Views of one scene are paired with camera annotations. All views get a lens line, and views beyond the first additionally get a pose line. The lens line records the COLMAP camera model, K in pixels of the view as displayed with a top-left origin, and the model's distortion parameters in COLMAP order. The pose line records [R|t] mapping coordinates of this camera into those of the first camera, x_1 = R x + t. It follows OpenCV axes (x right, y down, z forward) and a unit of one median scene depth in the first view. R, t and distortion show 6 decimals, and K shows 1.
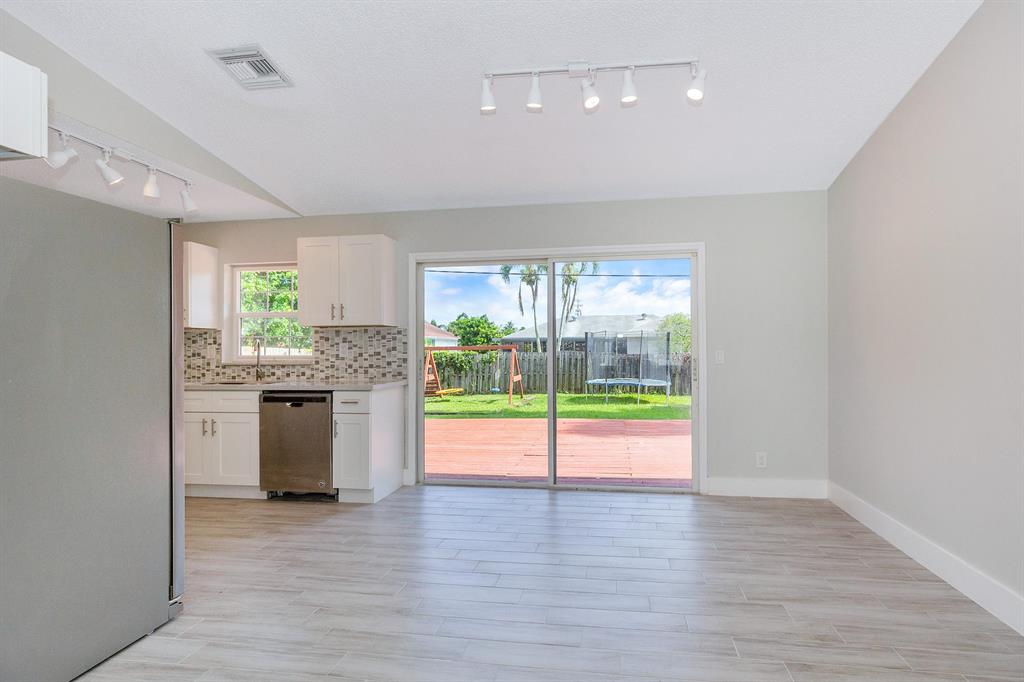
lens RADIAL K [[500.5, 0, 536.1], [0, 500.5, 345.8], [0, 0, 1]] dist [0.001138, 0.000274]
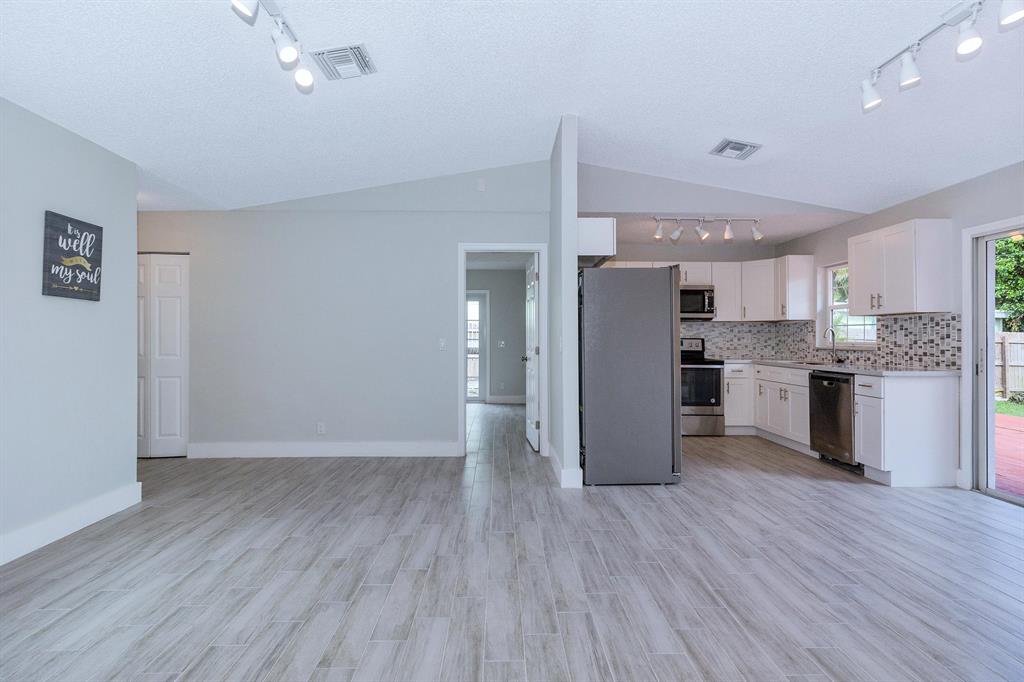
lens RADIAL K [[493.5, 0, 512.0], [0, 493.5, 341.0], [0, 0, 1]] dist [0.000321, -0.000039]
pose [[0.166333, 0.013203, -0.985981, 0.473439], [0.007941, 0.999860, 0.014728, -0.005092], [0.986038, -0.010280, 0.166205, 0.056860]]
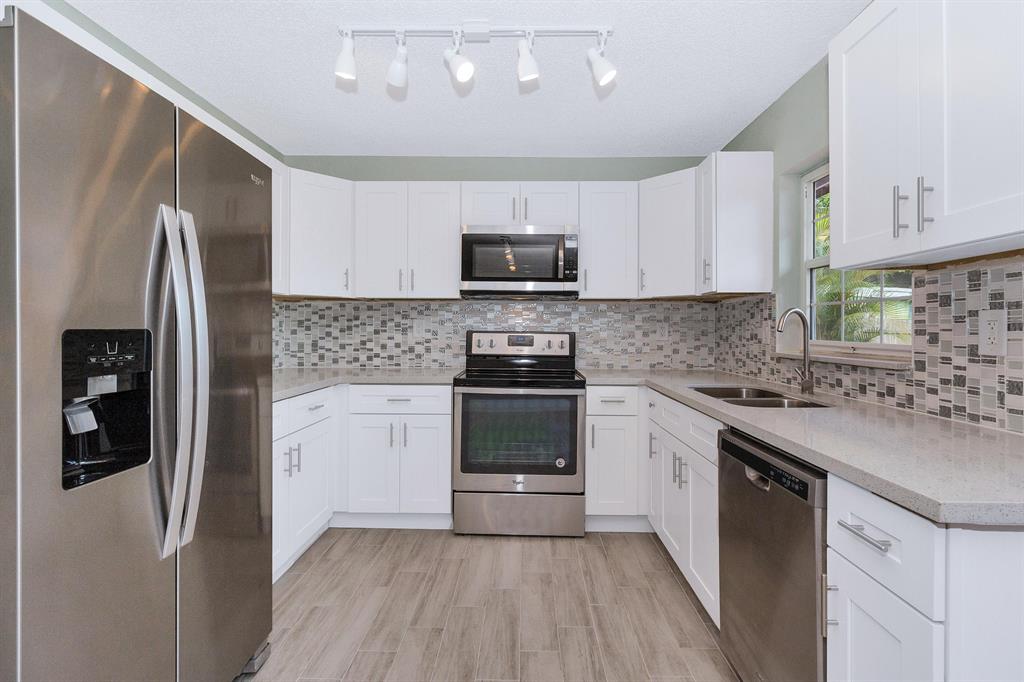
lens RADIAL K [[503.3, 0, 515.1], [0, 503.3, 333.3], [0, 0, 1]] dist [0.000358, 0.000054]
pose [[0.131250, 0.014951, -0.991237, -0.112415], [0.004076, 0.999870, 0.015621, 0.002634], [0.991341, -0.006091, 0.131172, 0.665833]]
